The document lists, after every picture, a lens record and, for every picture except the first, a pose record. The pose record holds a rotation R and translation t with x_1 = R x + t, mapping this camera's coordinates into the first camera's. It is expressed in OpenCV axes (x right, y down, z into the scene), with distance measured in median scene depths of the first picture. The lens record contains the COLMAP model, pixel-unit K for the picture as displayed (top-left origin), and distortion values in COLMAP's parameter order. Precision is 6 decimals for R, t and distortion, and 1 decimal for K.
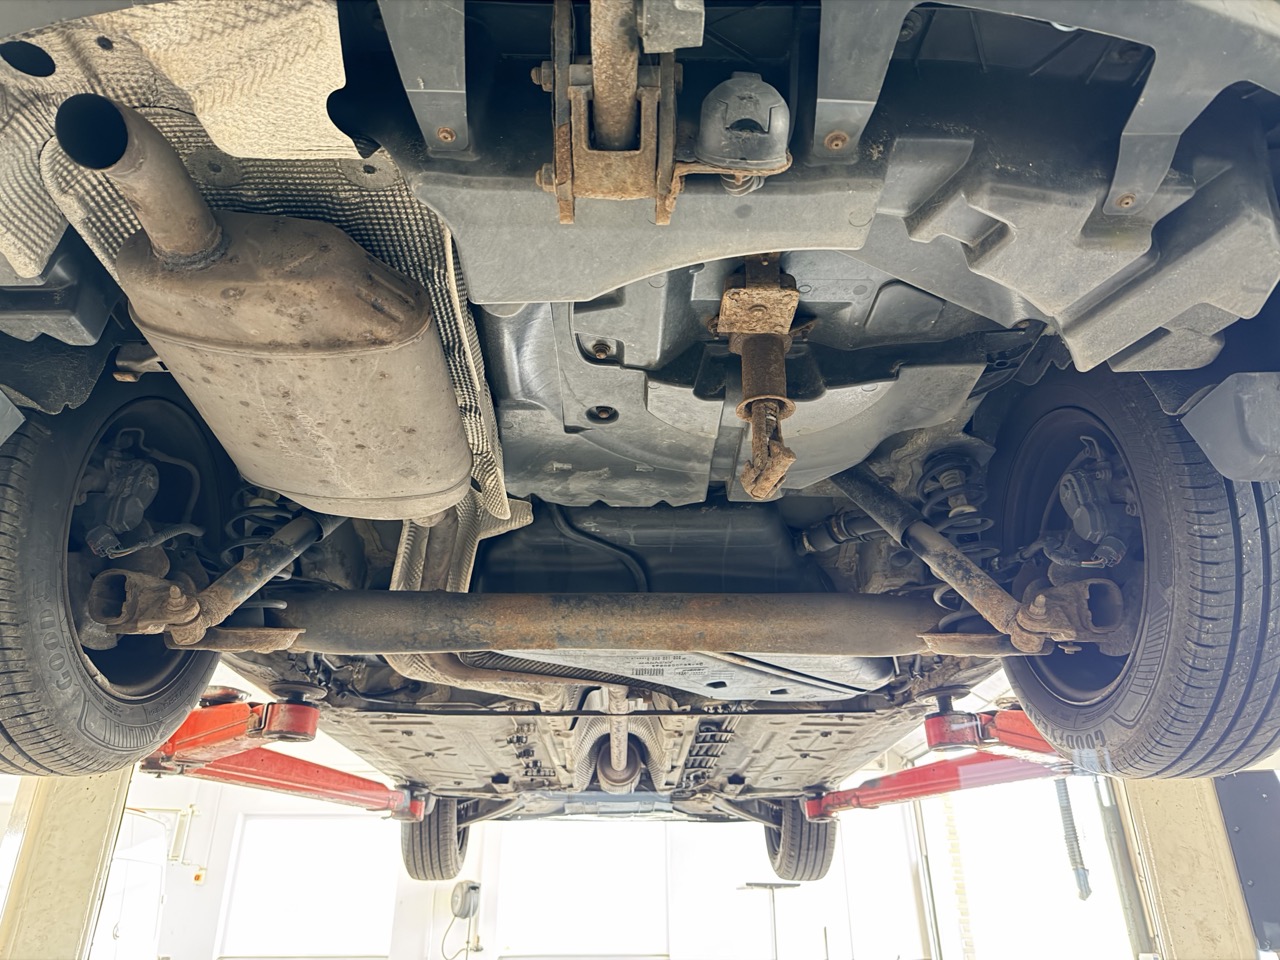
lens RADIAL K [[914.3, 0, 640.0], [0, 914.3, 480.0], [0, 0, 1]] dist [0.061014, -0.123986]
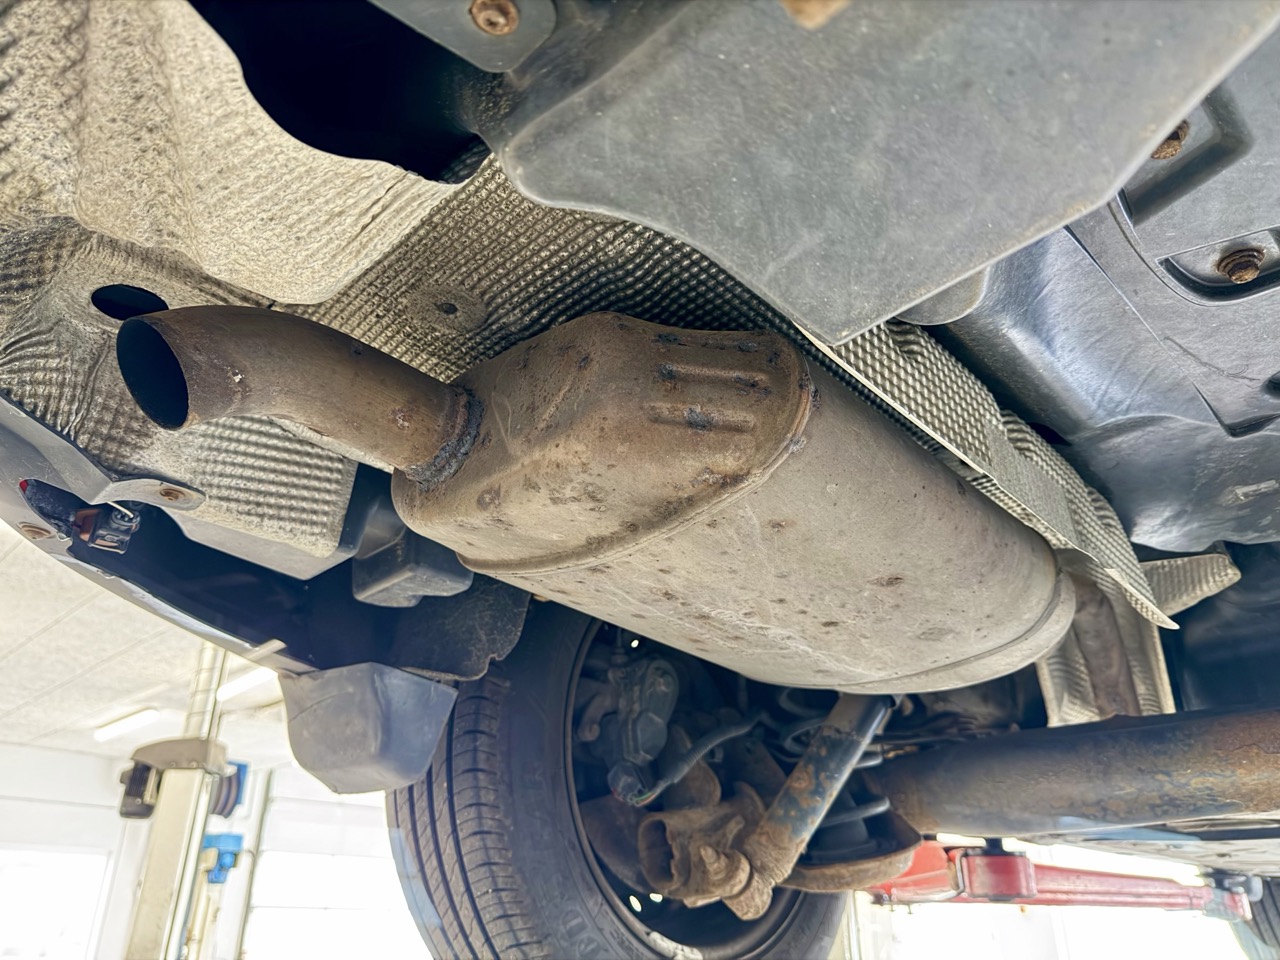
lens RADIAL K [[914.3, 0, 640.0], [0, 914.3, 480.0], [0, 0, 1]] dist [0.061014, -0.123986]
pose [[0.697842, -0.316239, -0.642659, 0.008975], [0.321006, 0.940182, -0.114074, -0.095204], [0.640291, -0.126692, 0.757613, 0.509236]]
